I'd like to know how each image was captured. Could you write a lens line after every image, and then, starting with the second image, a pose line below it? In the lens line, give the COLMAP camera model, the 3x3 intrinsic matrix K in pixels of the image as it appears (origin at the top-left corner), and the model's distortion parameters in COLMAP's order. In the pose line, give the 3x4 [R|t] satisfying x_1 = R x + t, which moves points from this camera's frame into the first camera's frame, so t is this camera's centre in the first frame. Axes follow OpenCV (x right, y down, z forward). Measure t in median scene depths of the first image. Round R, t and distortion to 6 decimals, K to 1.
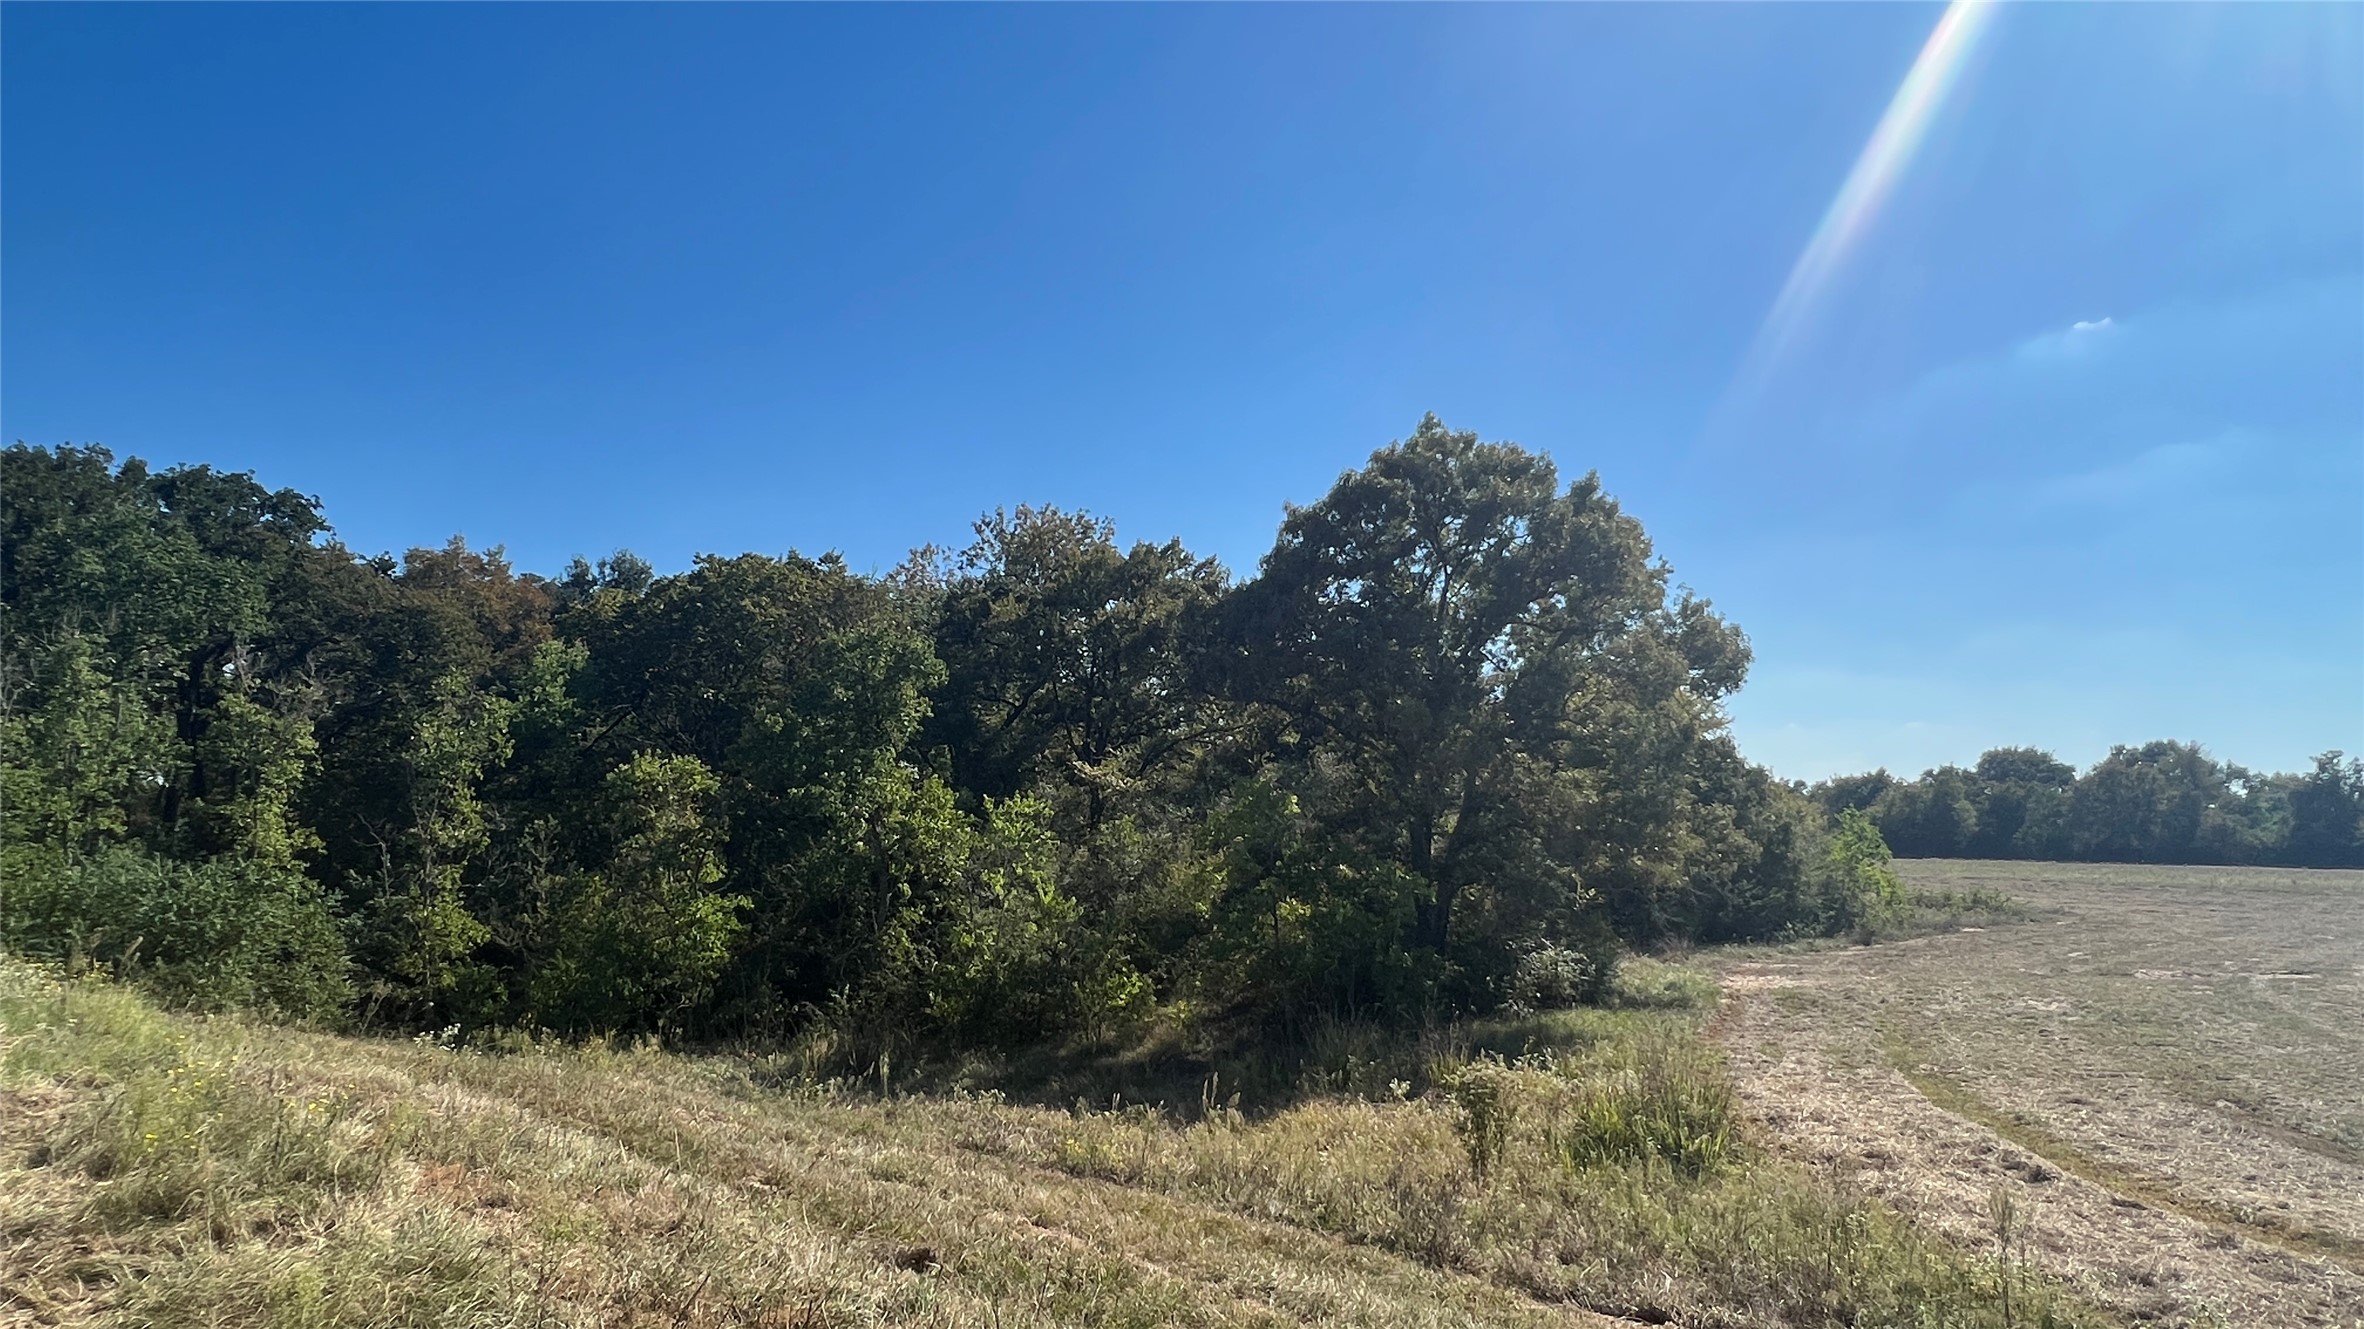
lens RADIAL K [[1363.8, 0, 1184.3], [0, 1363.8, 663.6], [0, 0, 1]] dist [0.001922, 0.000256]
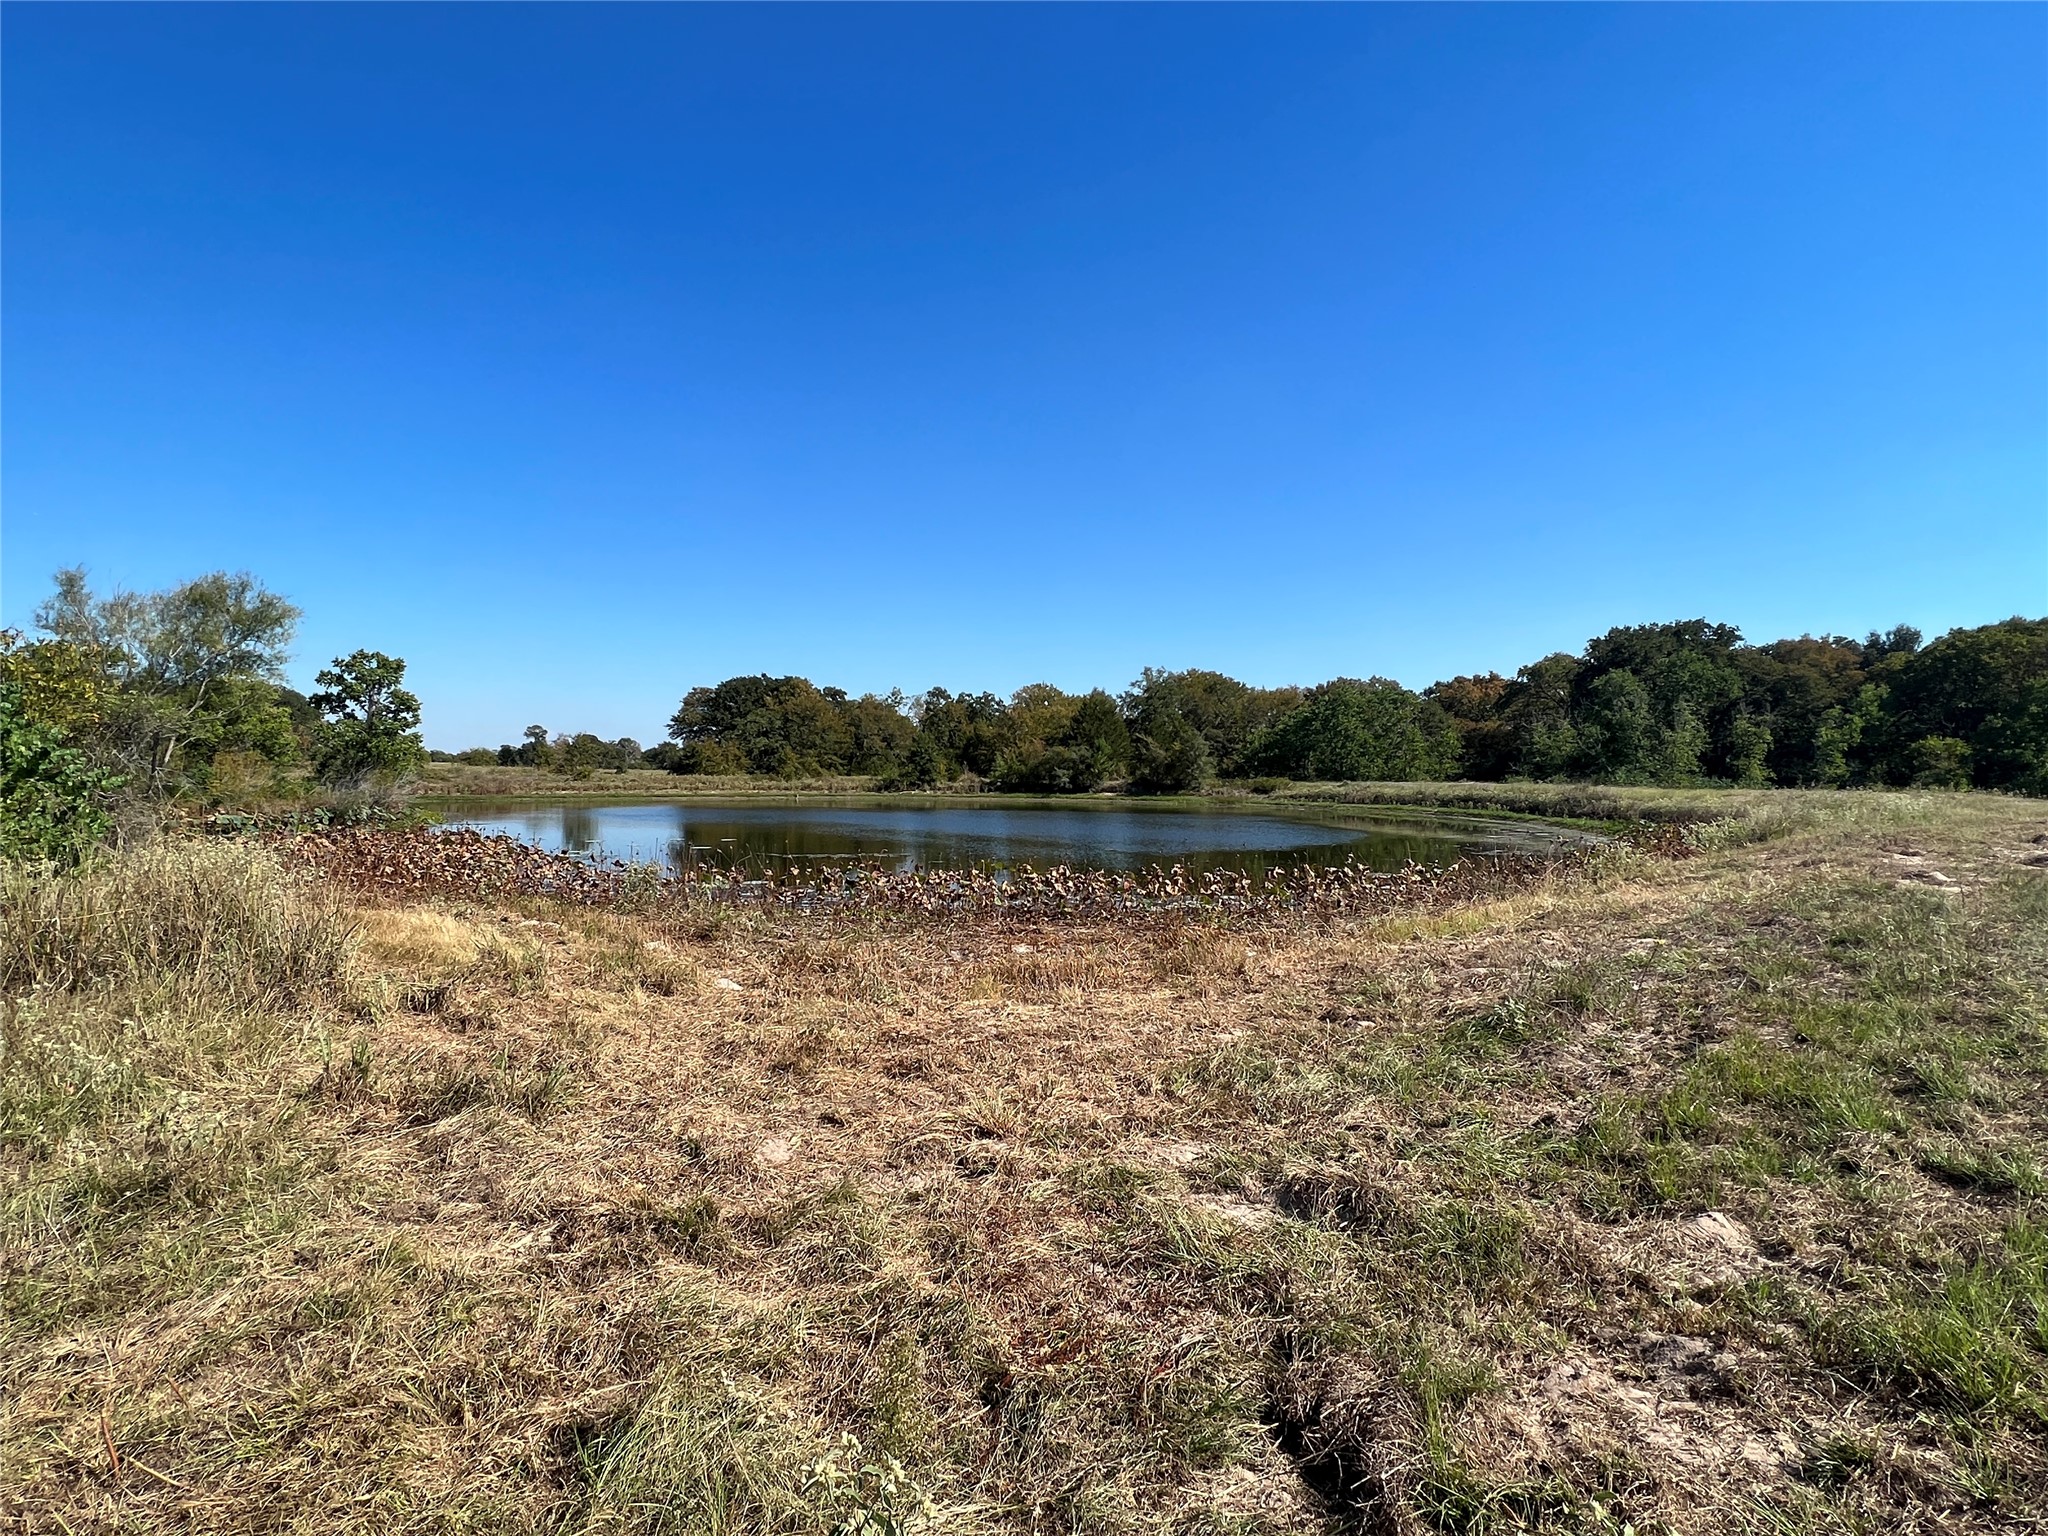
lens RADIAL K [[1023.6, 0, 1026.7], [0, 1023.6, 766.0], [0, 0, 1]] dist [-0.002117, -0.000160]
pose [[0.462960, -0.006889, -0.886353, 0.350248], [0.096472, 0.994421, 0.042661, -0.086027], [0.881114, -0.105259, 0.461041, -0.926271]]
